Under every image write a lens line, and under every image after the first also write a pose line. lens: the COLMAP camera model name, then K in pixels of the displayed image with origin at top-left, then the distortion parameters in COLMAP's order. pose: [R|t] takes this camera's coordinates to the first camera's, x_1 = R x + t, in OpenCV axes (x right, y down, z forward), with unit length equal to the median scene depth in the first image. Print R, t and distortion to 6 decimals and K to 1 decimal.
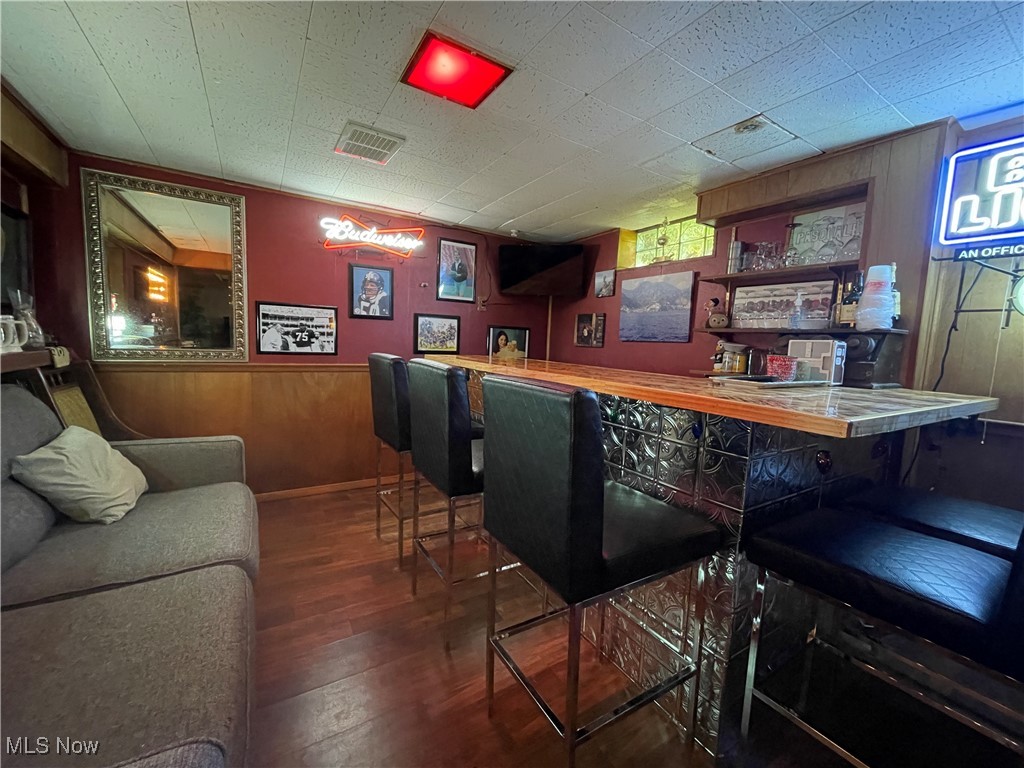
lens RADIAL K [[412.6, 0, 514.5], [0, 412.6, 383.6], [0, 0, 1]] dist [-0.003935, -0.000371]
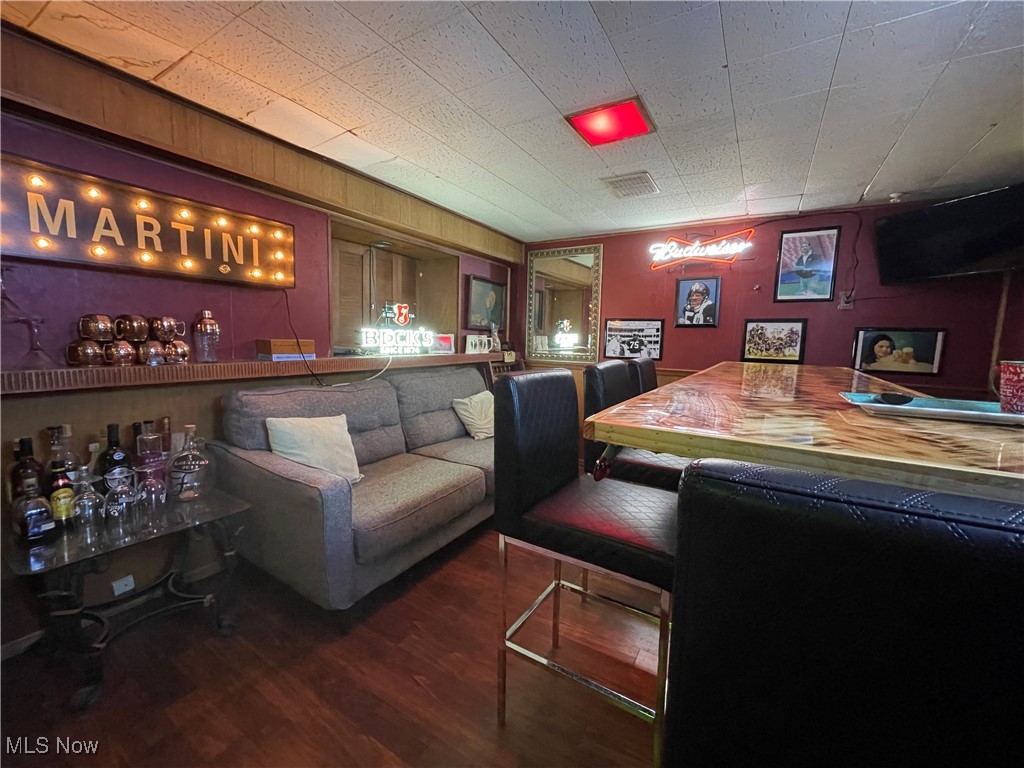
lens RADIAL K [[412.6, 0, 510.6], [0, 412.6, 383.1], [0, 0, 1]] dist [-0.003935, -0.000371]
pose [[0.448786, 0.067756, -0.891067, 0.423895], [-0.095235, 0.995069, 0.027699, 0.001137], [0.888550, 0.072430, 0.453026, 0.120867]]
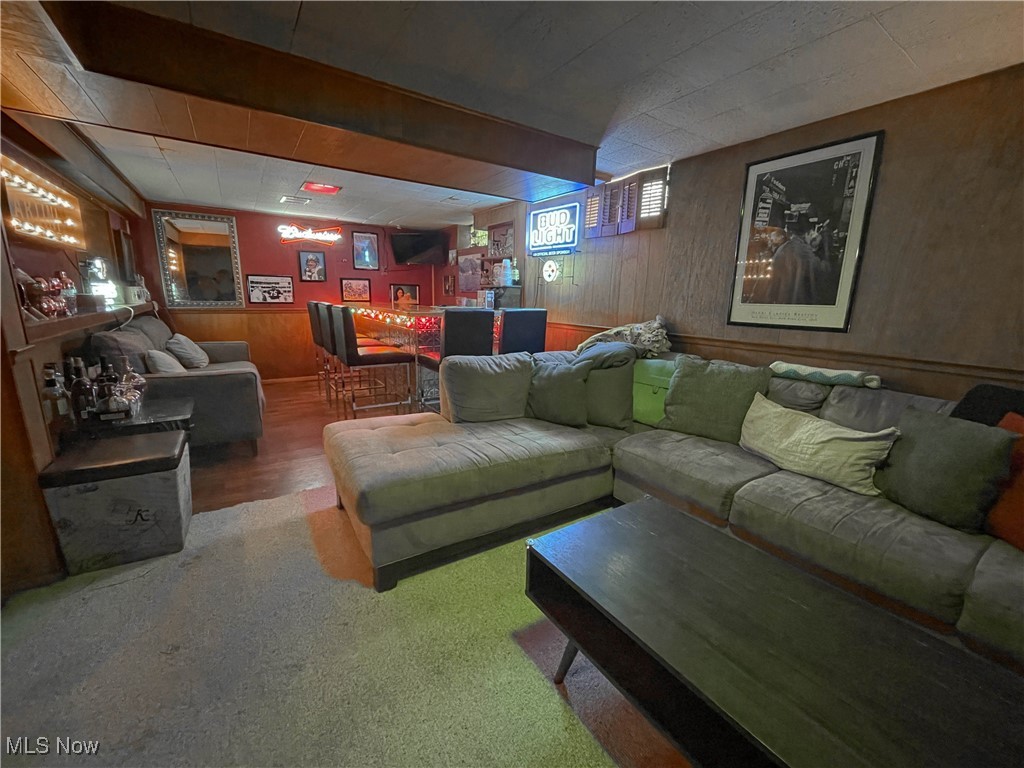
lens RADIAL K [[412.6, 0, 513.6], [0, 412.6, 382.4], [0, 0, 1]] dist [-0.003935, -0.000371]
pose [[0.999444, -0.025235, 0.021773, 0.482336], [0.022668, 0.993560, 0.111015, 0.095928], [-0.024434, -0.110460, 0.993580, -0.853478]]
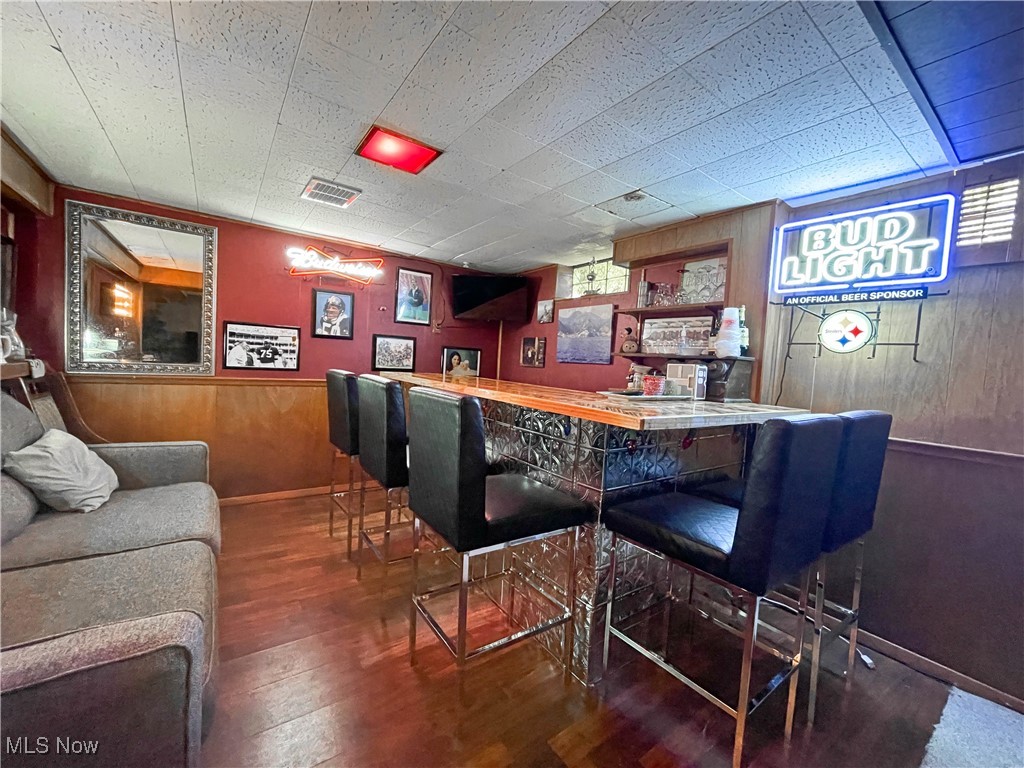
lens RADIAL K [[412.6, 0, 514.4], [0, 412.6, 383.6], [0, 0, 1]] dist [-0.003935, -0.000371]
pose [[0.997632, 0.012693, 0.067592, 0.069218], [-0.009531, 0.998854, -0.046904, 0.010854], [-0.068110, 0.046149, 0.996610, -0.131566]]
